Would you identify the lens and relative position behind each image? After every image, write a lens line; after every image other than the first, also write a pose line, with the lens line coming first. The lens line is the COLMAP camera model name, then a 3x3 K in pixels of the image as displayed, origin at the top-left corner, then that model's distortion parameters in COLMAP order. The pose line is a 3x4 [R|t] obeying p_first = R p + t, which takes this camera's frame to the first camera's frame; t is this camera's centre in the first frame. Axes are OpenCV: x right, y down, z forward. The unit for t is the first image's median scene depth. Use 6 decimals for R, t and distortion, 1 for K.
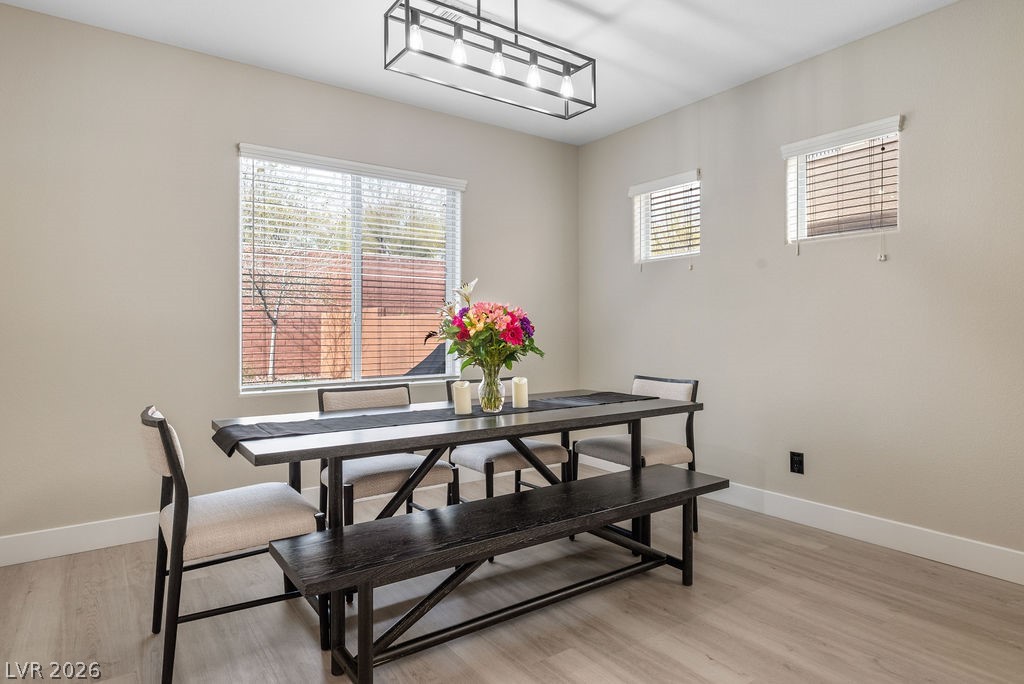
lens RADIAL K [[577.4, 0, 522.4], [0, 577.4, 337.9], [0, 0, 1]] dist [0.017905, -0.001547]
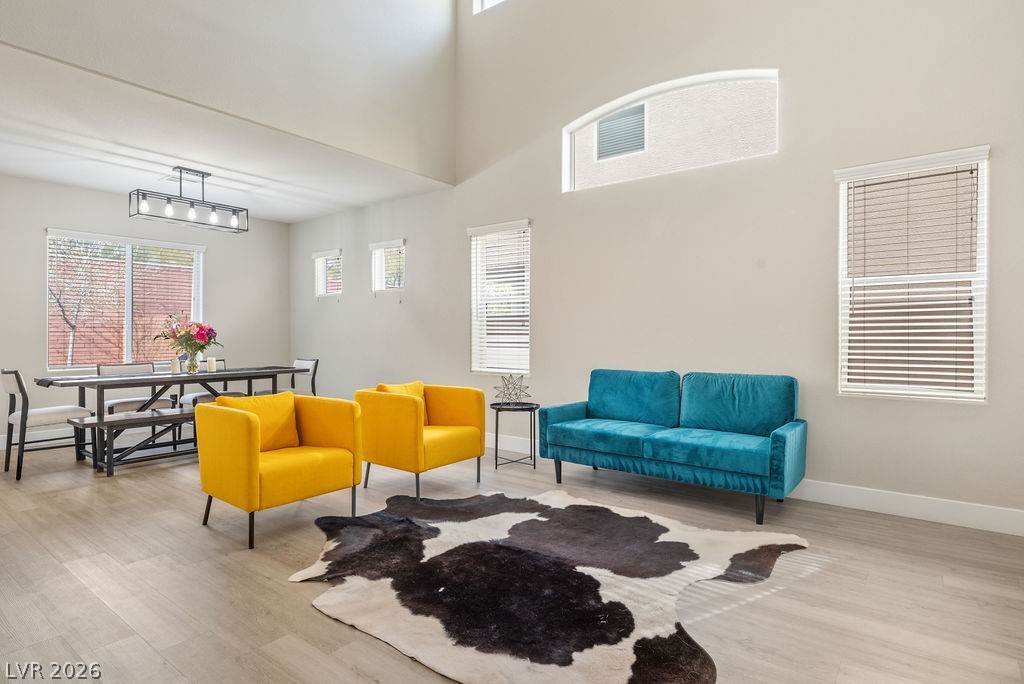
lens RADIAL K [[537.2, 0, 514.8], [0, 537.2, 340.1], [0, 0, 1]] dist [0.002057, -0.001324]
pose [[0.960604, -0.001393, 0.277917, 0.492573], [0.002492, 0.999990, -0.003602, 0.016209], [-0.277909, 0.004153, 0.960598, -1.125385]]
